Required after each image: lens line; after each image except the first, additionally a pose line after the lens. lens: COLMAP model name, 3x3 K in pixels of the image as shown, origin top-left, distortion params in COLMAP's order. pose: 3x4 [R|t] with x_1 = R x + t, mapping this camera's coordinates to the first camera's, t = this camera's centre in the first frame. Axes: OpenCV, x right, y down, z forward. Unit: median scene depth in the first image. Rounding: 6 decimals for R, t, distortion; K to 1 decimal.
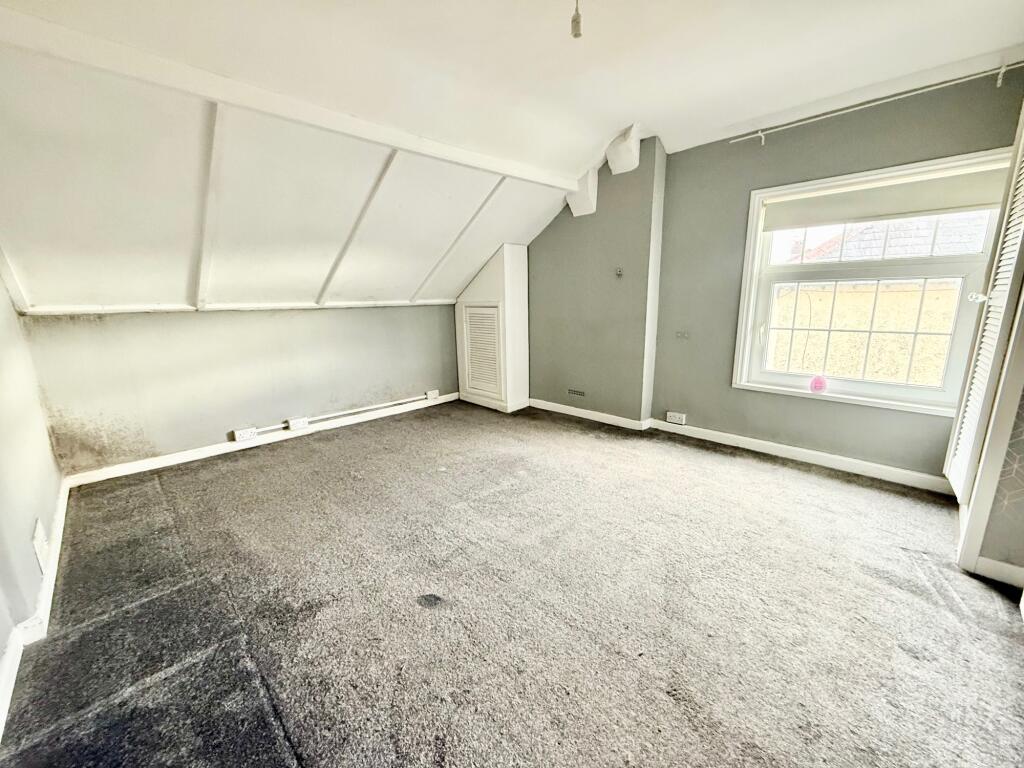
lens RADIAL K [[405.6, 0, 509.1], [0, 405.6, 383.9], [0, 0, 1]] dist [0.001729, 0.000747]
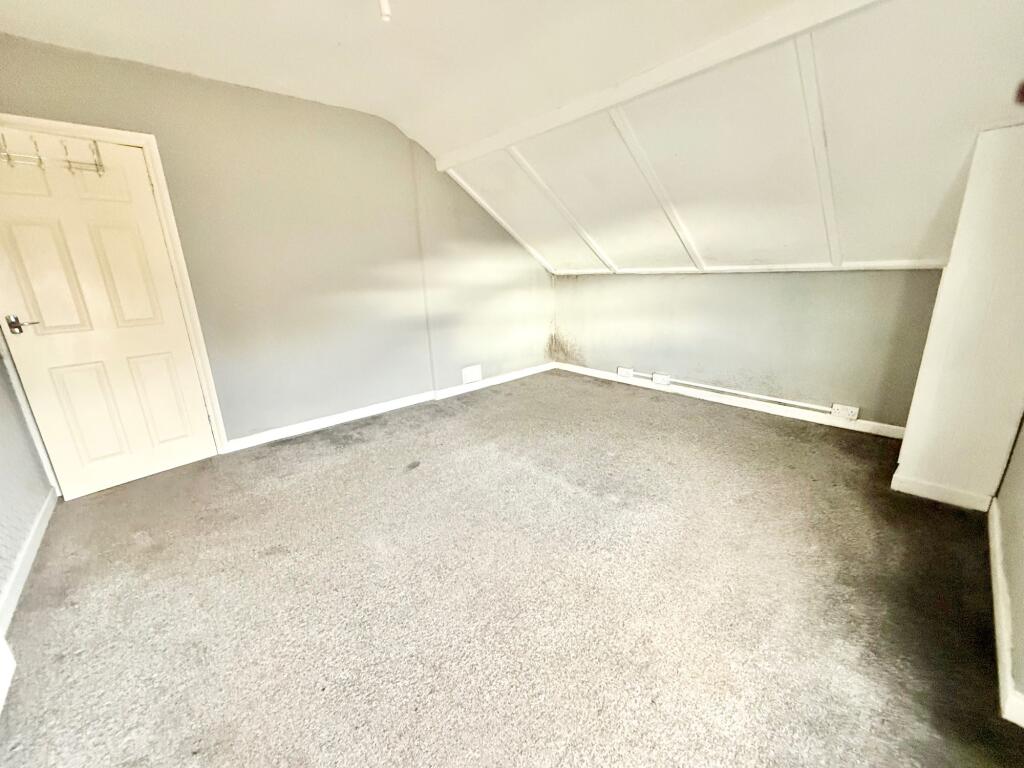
lens RADIAL K [[405.6, 0, 509.1], [0, 405.6, 383.9], [0, 0, 1]] dist [0.001729, 0.000747]
pose [[-0.050453, 0.287384, -0.956486, 0.574370], [-0.175334, 0.940283, 0.291764, -0.143203], [0.983215, 0.182425, 0.002948, 0.608264]]
